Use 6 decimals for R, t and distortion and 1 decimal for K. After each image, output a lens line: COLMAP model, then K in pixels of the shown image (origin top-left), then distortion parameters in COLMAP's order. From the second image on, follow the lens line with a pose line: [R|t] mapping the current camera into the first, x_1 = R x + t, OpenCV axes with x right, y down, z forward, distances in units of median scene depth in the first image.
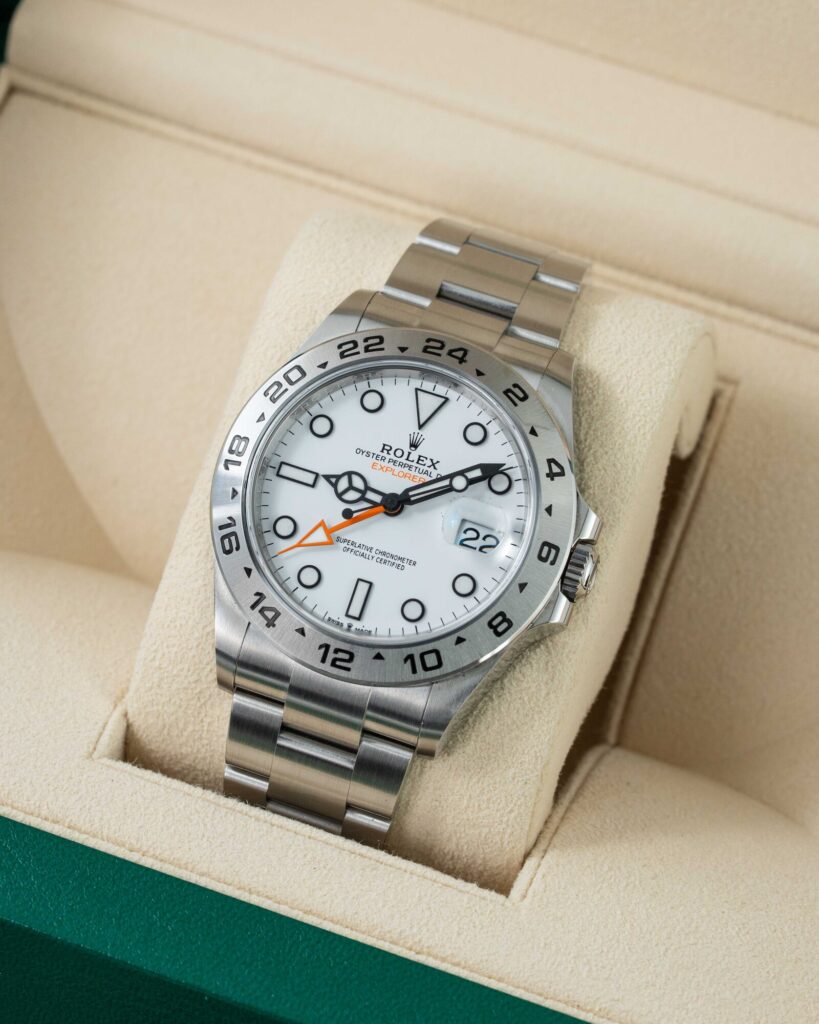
lens RADIAL K [[4892.4, 0, 406.9], [0, 4892.4, 509.4], [0, 0, 1]] dist [0.009196, 0.000000]
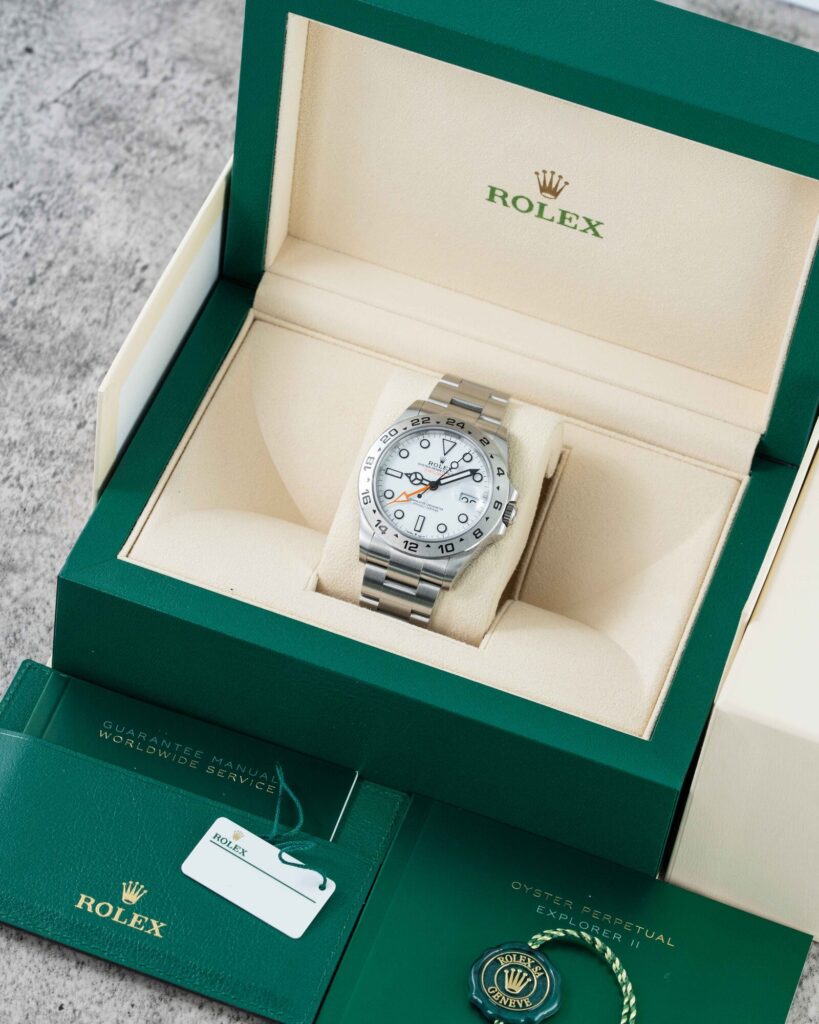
lens RADIAL K [[4892.4, 0, 410.6], [0, 4892.4, 513.1], [0, 0, 1]] dist [0.009196, 0.000000]
pose [[0.998079, 0.018141, 0.059246, -0.155642], [-0.013622, 0.997030, -0.075801, 0.194072], [-0.060446, 0.074849, 0.995361, -1.397457]]
